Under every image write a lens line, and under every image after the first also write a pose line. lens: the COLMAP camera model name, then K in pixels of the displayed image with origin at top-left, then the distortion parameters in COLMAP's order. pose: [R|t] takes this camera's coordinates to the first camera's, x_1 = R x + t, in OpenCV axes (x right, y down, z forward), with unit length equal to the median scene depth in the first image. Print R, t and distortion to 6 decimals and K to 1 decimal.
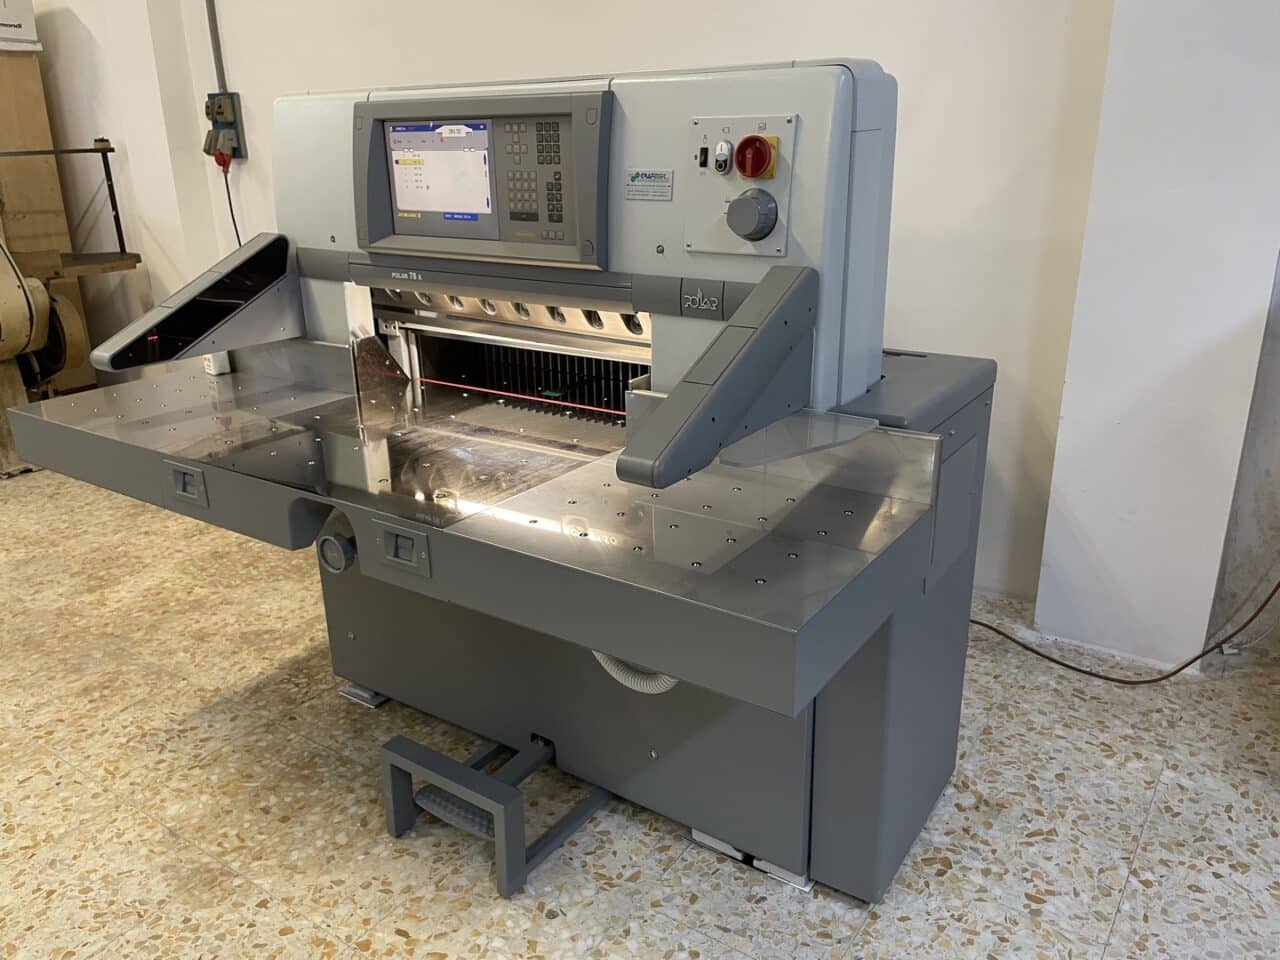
lens RADIAL K [[972.8, 0, 630.3], [0, 972.8, 472.5], [0, 0, 1]] dist [0.080912, -0.114362]
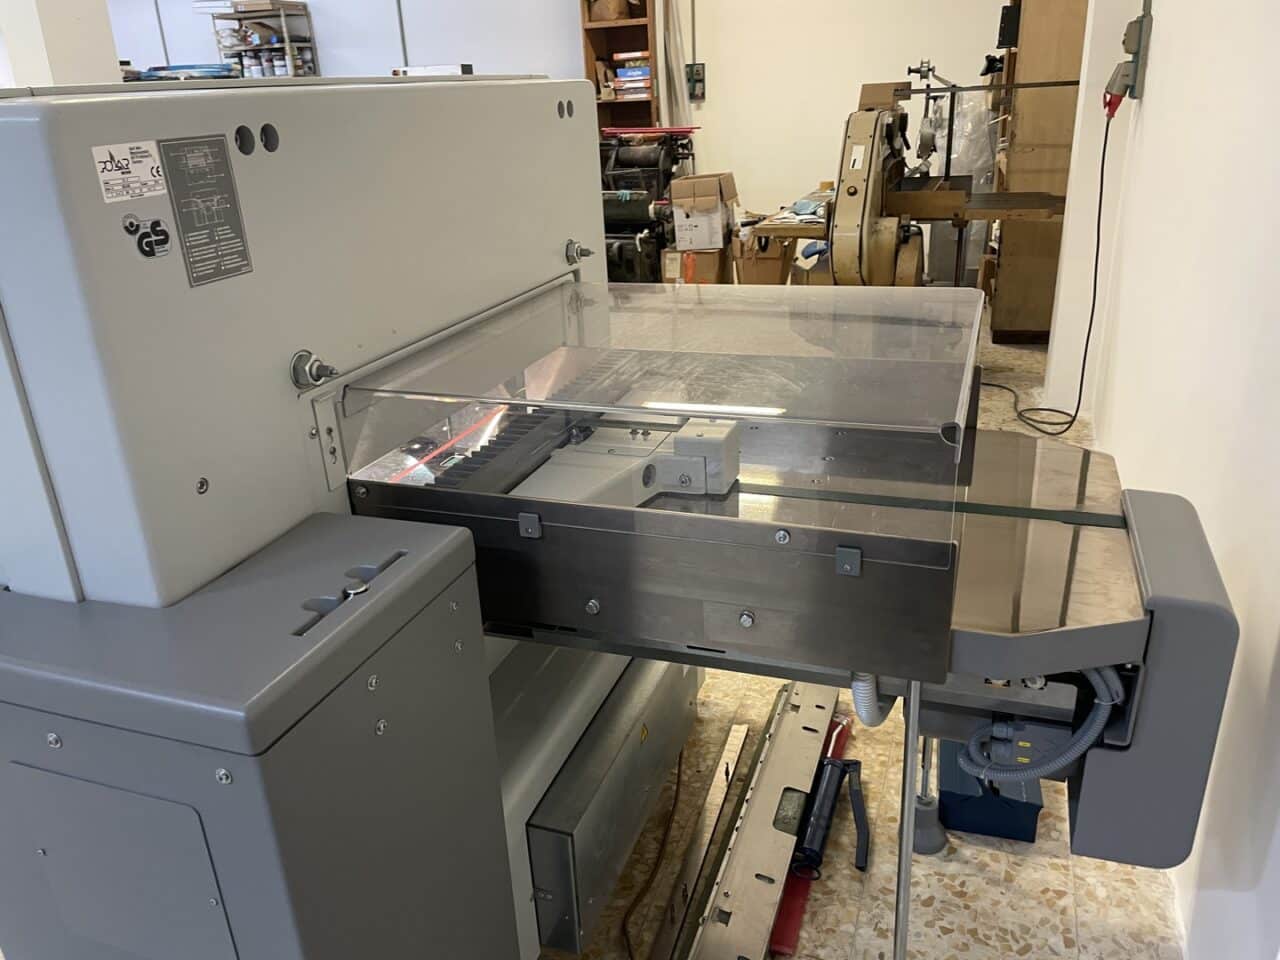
lens RADIAL K [[972.8, 0, 631.6], [0, 972.8, 481.3], [0, 0, 1]] dist [0.080912, -0.114362]
pose [[0.251495, 0.370107, -0.894299, 0.754372], [-0.272783, 0.913645, 0.301401, -0.384551], [0.928622, 0.168149, 0.330736, 0.954464]]
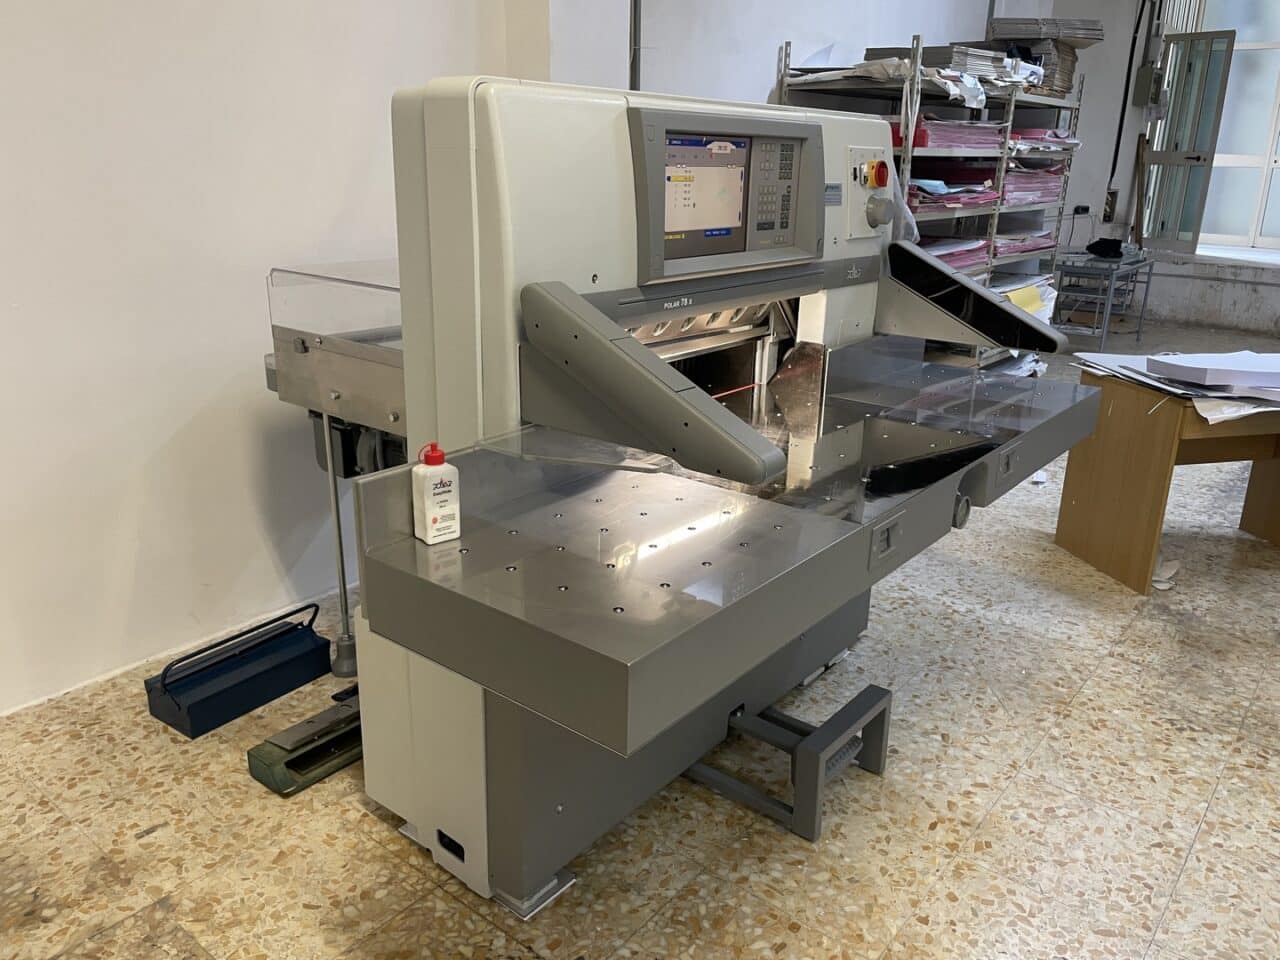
lens RADIAL K [[972.8, 0, 648.6], [0, 972.8, 468.3], [0, 0, 1]] dist [0.080912, -0.114362]
pose [[0.064304, -0.282937, 0.956980, -1.163268], [0.301788, 0.919577, 0.251600, -0.301904], [-0.951204, 0.272626, 0.144520, 0.955863]]
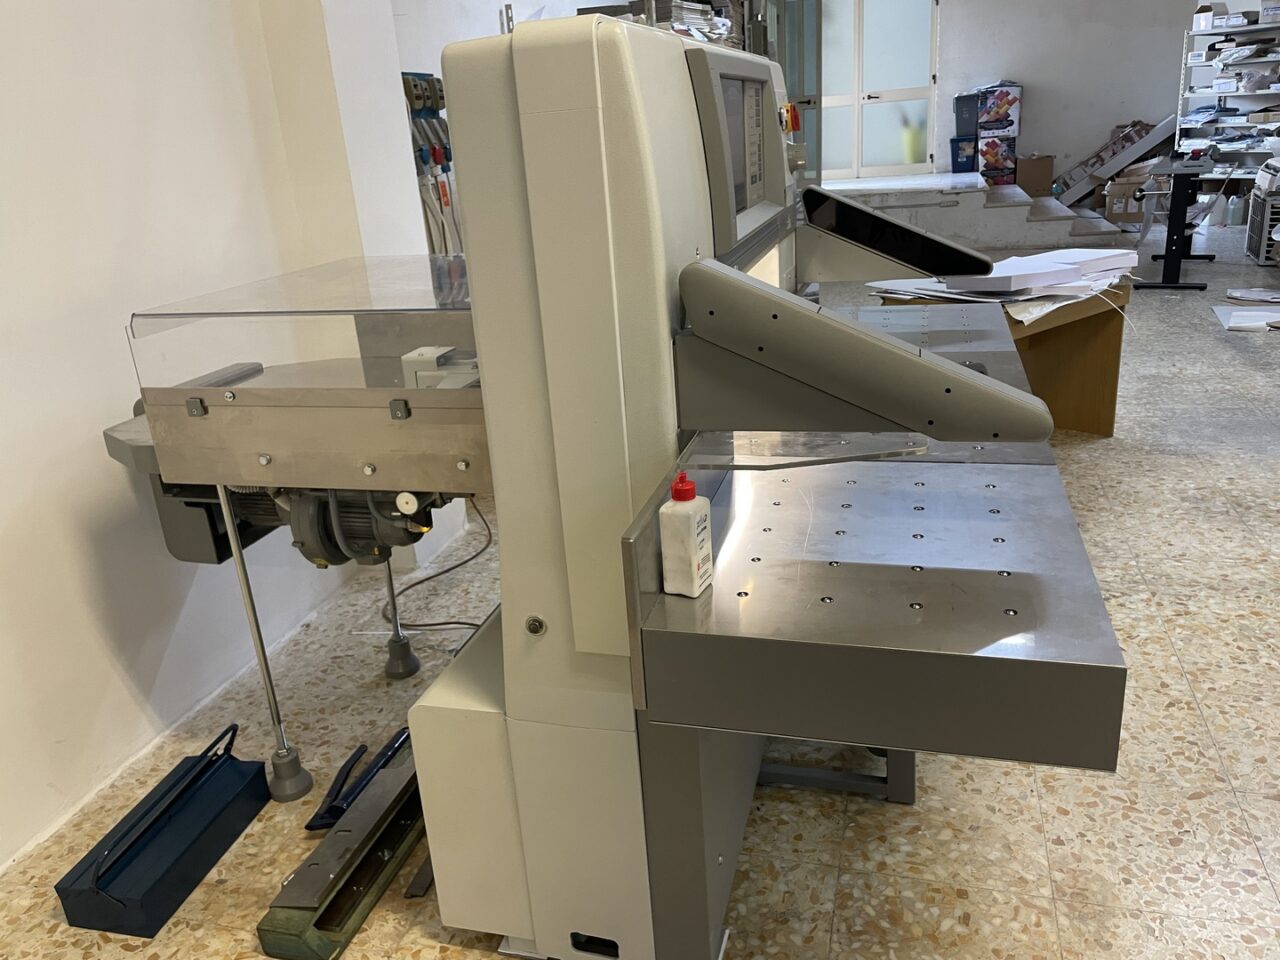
lens RADIAL K [[972.8, 0, 631.5], [0, 972.8, 476.6], [0, 0, 1]] dist [0.080912, -0.114362]
pose [[-0.318499, -0.277095, 0.906519, -0.999127], [0.382938, 0.837202, 0.390450, -0.414461], [-0.867131, 0.471498, -0.160537, 1.307867]]
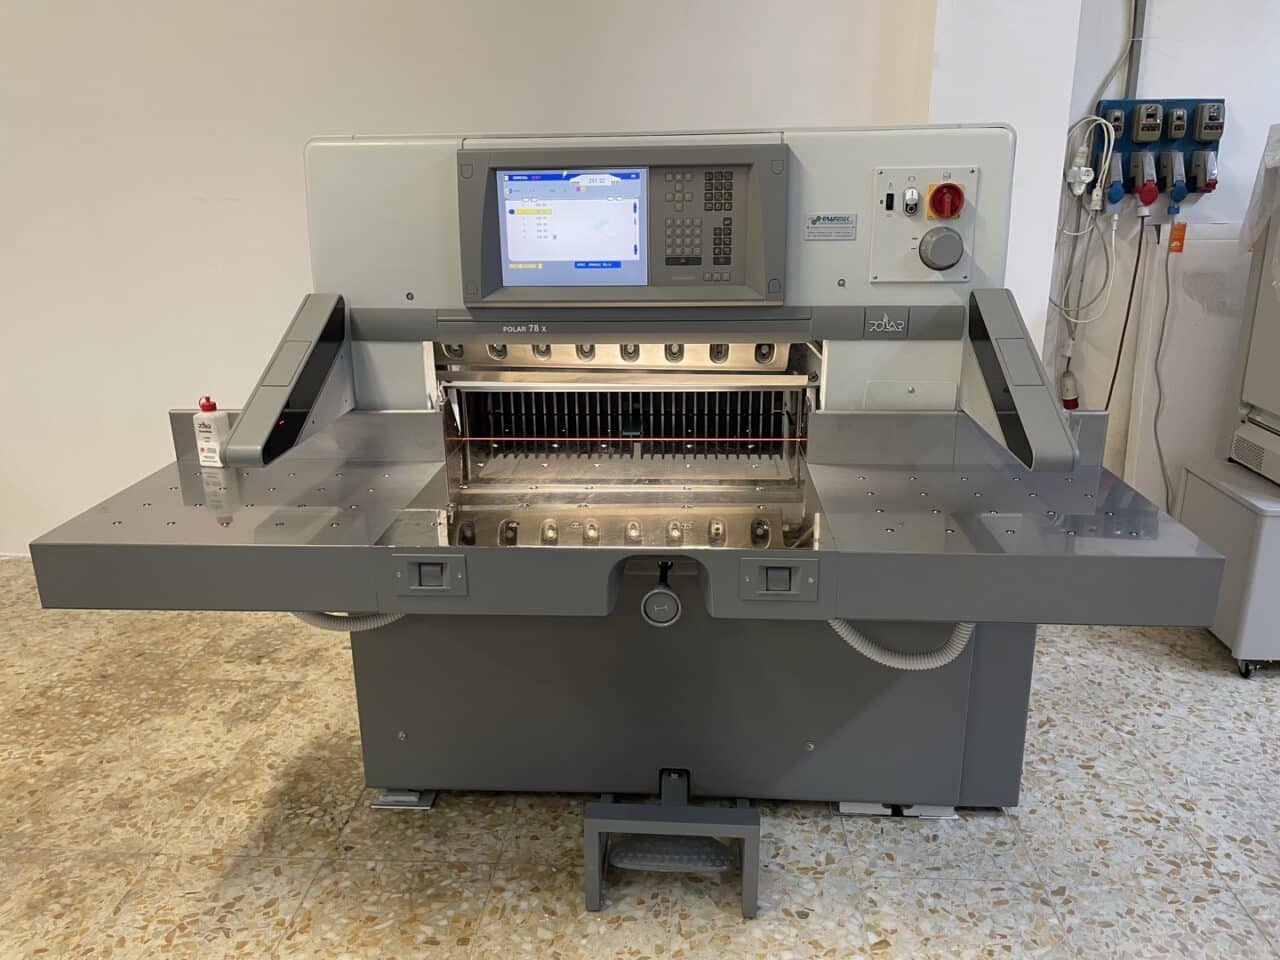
lens RADIAL K [[972.8, 0, 628.1], [0, 972.8, 476.4], [0, 0, 1]] dist [0.080912, -0.114362]
pose [[0.859777, -0.147100, 0.489025, -0.643688], [0.165442, 0.986203, 0.005782, -0.046932], [-0.483128, 0.075934, 0.872251, 0.127479]]
